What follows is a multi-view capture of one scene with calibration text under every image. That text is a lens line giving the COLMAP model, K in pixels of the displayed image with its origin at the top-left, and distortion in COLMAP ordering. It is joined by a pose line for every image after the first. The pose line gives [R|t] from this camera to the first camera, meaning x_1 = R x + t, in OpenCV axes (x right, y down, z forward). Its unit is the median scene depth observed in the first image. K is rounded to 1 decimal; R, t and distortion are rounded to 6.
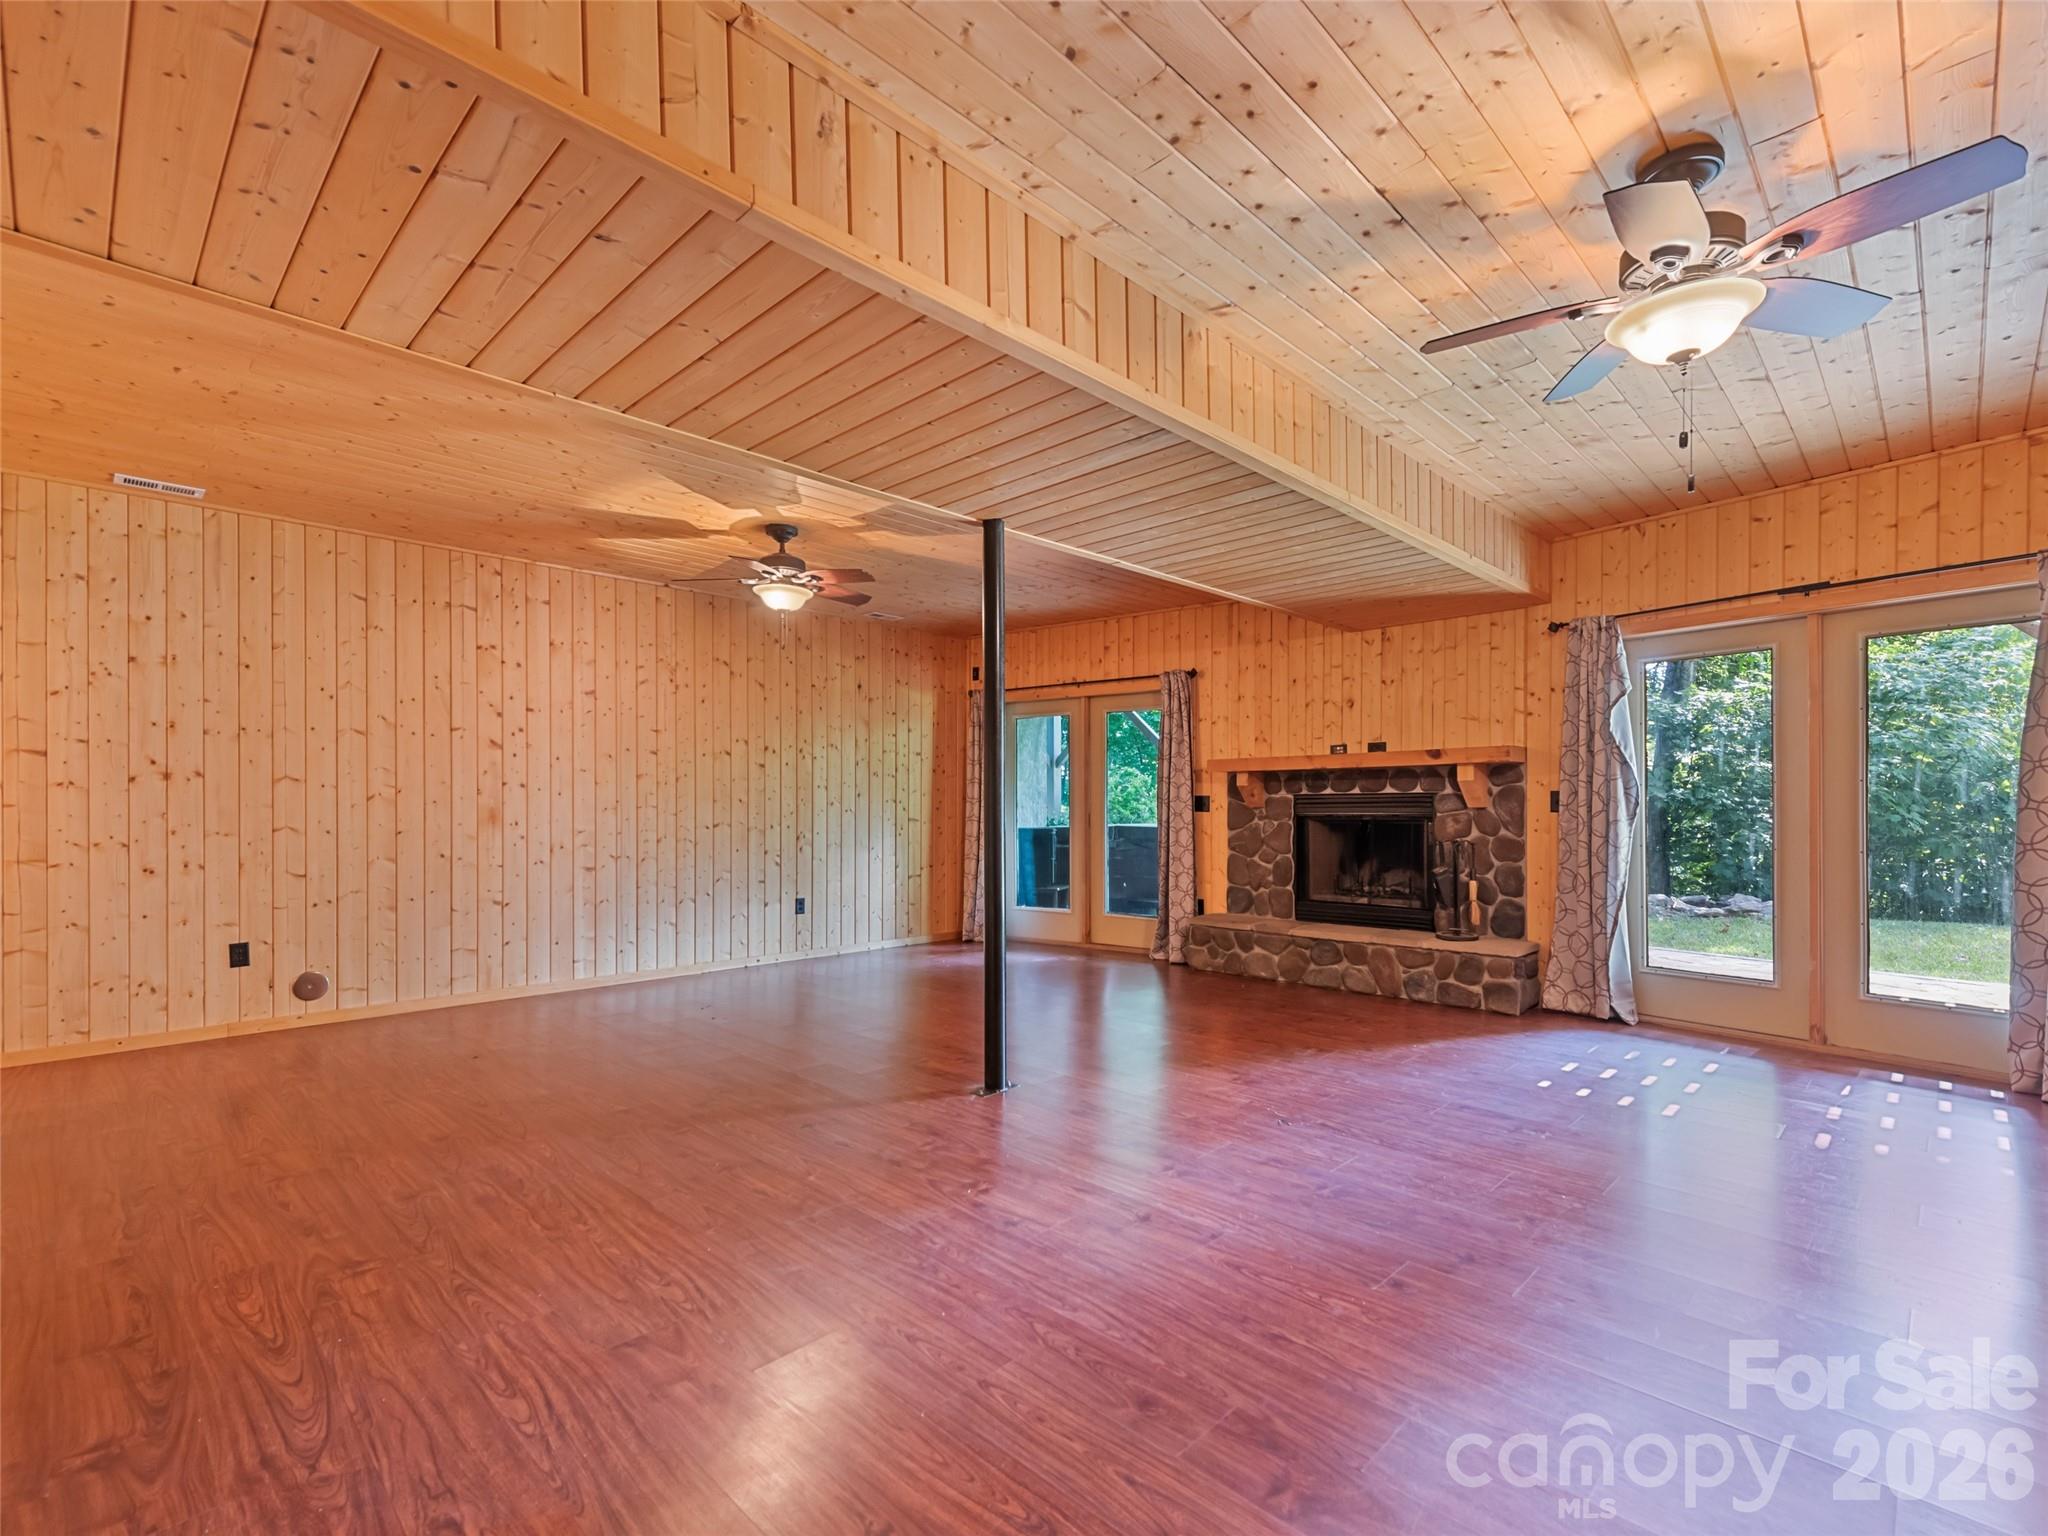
lens RADIAL K [[920.8, 0, 1007.8], [0, 920.8, 807.9], [0, 0, 1]] dist [0.016014, -0.003950]
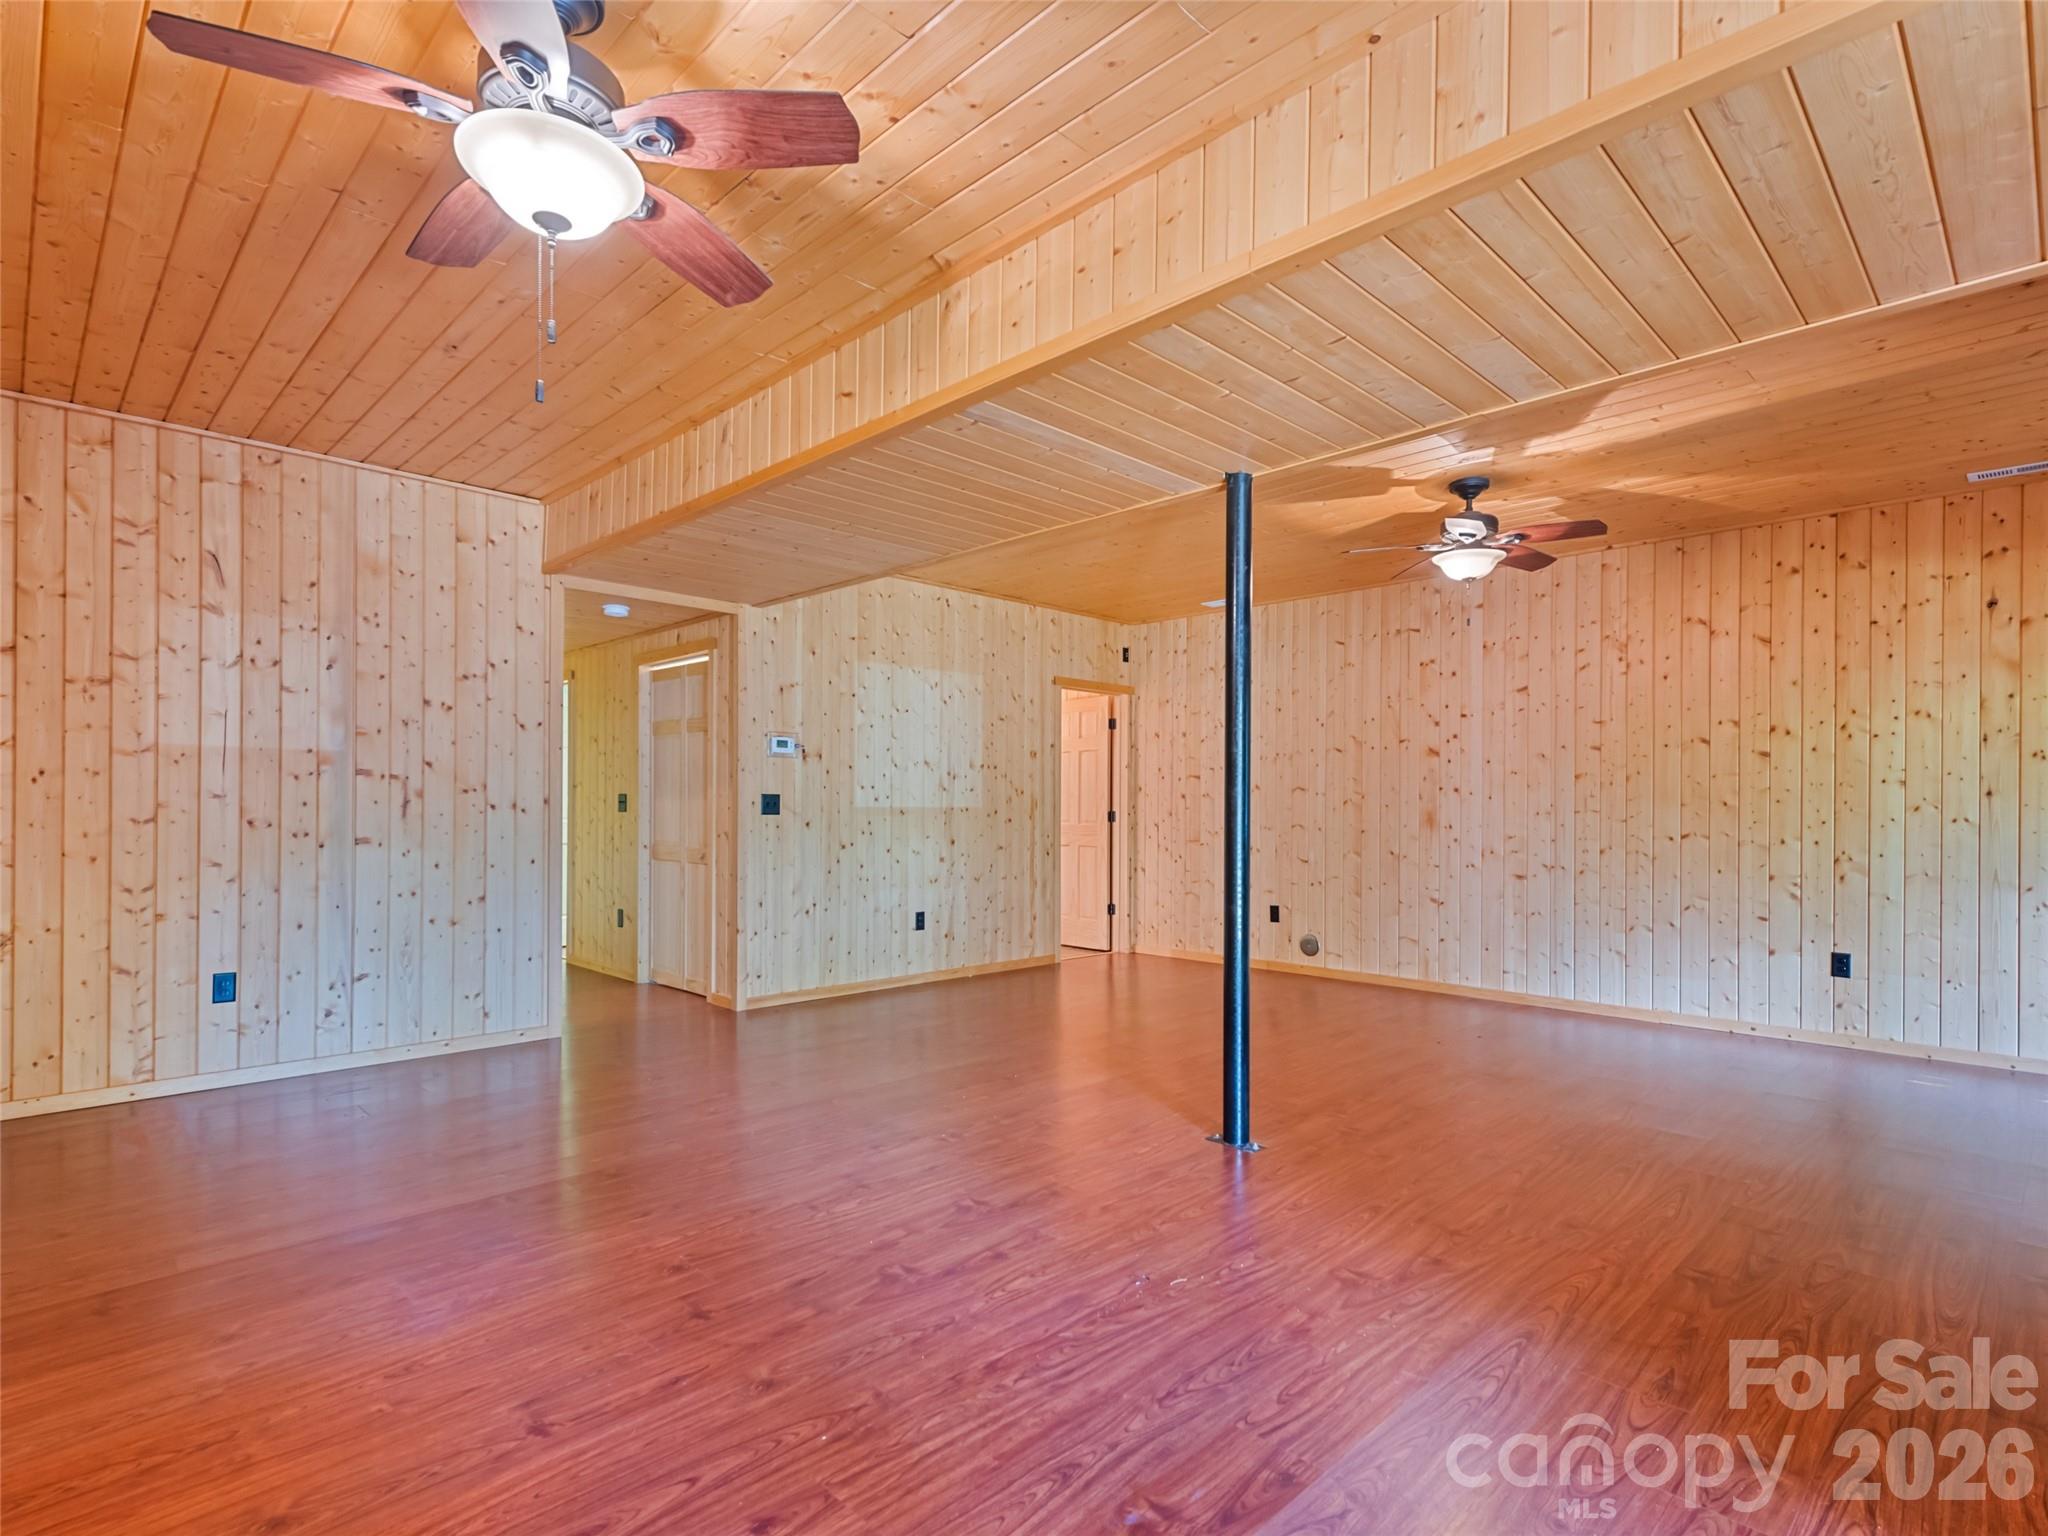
lens RADIAL K [[1047.4, 0, 1088.8], [0, 1047.4, 803.7], [0, 0, 1]] dist [0.015773, -0.003022]
pose [[0.034049, -0.002246, -0.999418, 0.575698], [-0.007043, 0.999972, -0.002487, -0.002568], [0.999395, 0.007124, 0.034032, 0.504257]]
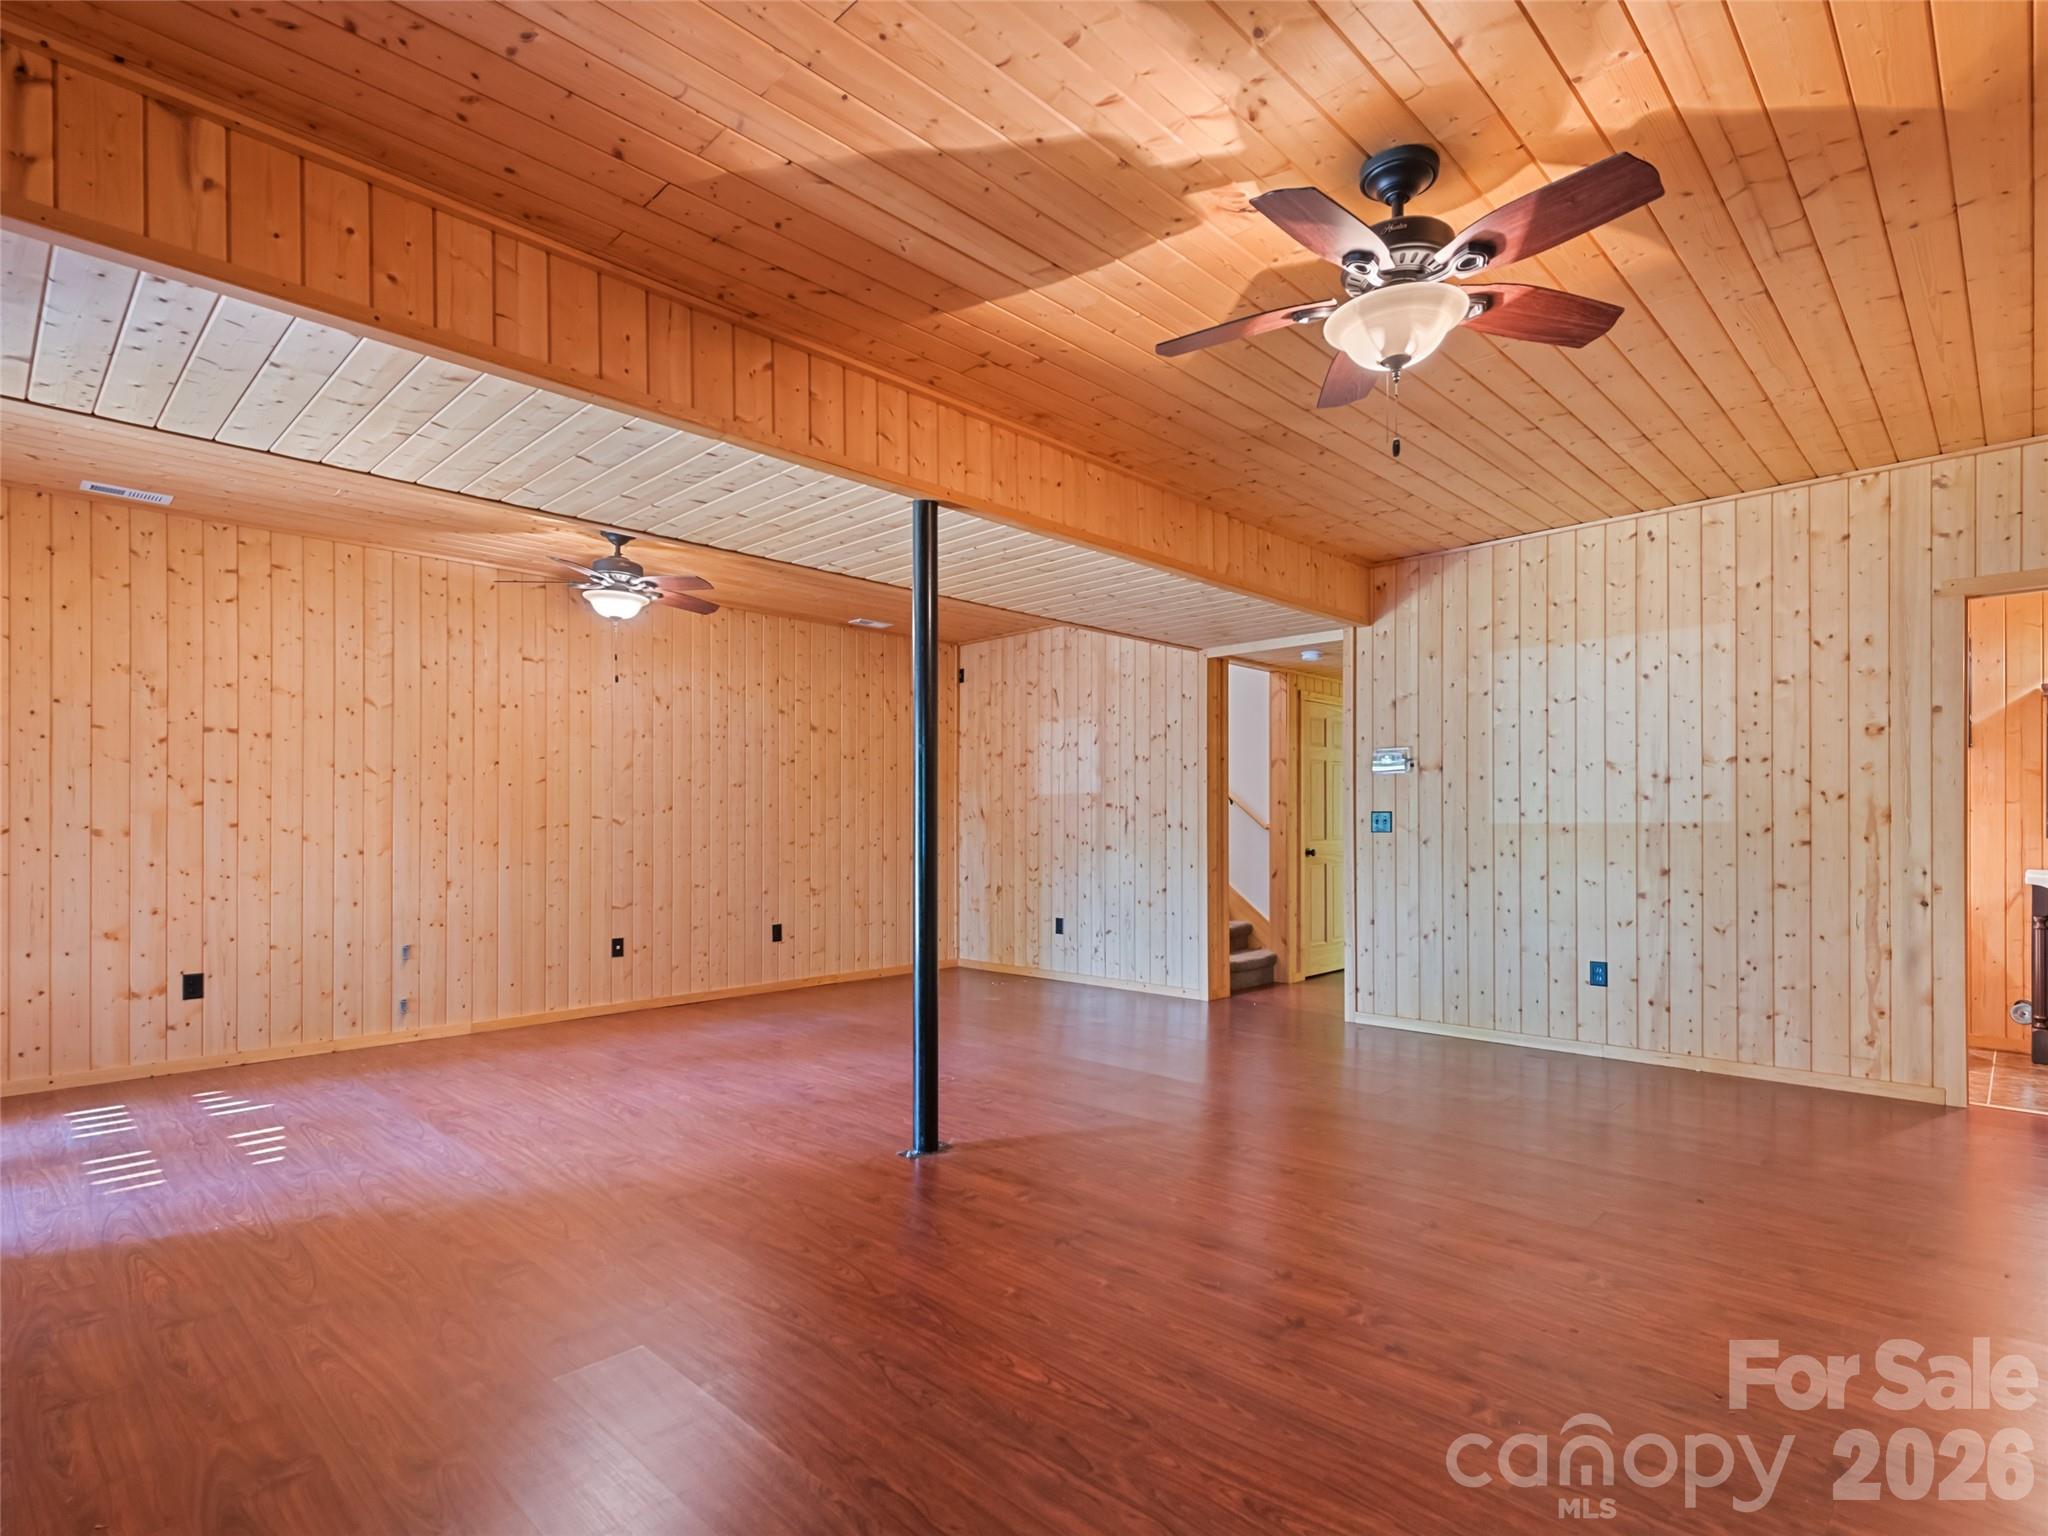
lens RADIAL K [[1047.4, 0, 973.4], [0, 1047.4, 827.2], [0, 0, 1]] dist [0.015773, -0.003022]
pose [[-0.999895, 0.004761, 0.013672, -0.044340], [0.004809, 0.999982, 0.003452, -0.002841], [-0.013656, 0.003518, -0.999901, 1.210120]]
